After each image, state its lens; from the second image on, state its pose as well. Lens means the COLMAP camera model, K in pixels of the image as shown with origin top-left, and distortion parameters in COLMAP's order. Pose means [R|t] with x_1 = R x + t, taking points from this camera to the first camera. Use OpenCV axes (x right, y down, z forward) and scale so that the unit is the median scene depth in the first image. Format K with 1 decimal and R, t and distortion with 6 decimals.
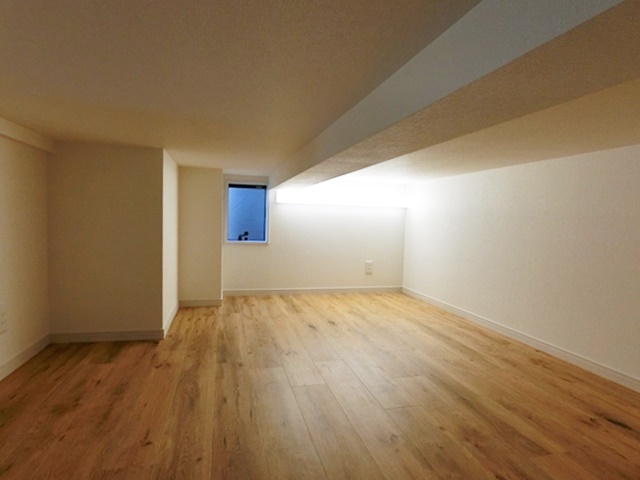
lens RADIAL K [[378.5, 0, 317.3], [0, 378.5, 237.2], [0, 0, 1]] dist [-0.011515, -0.002276]
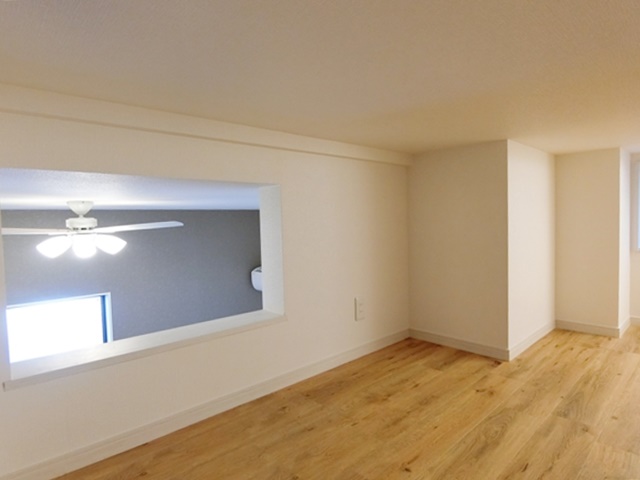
lens RADIAL K [[378.5, 0, 320.0], [0, 378.5, 243.9], [0, 0, 1]] dist [-0.011515, -0.002276]
pose [[0.472005, 0.006715, -0.881570, 0.165421], [-0.001356, 0.999975, 0.006890, -0.001949], [0.881595, -0.002057, 0.472003, 0.257917]]
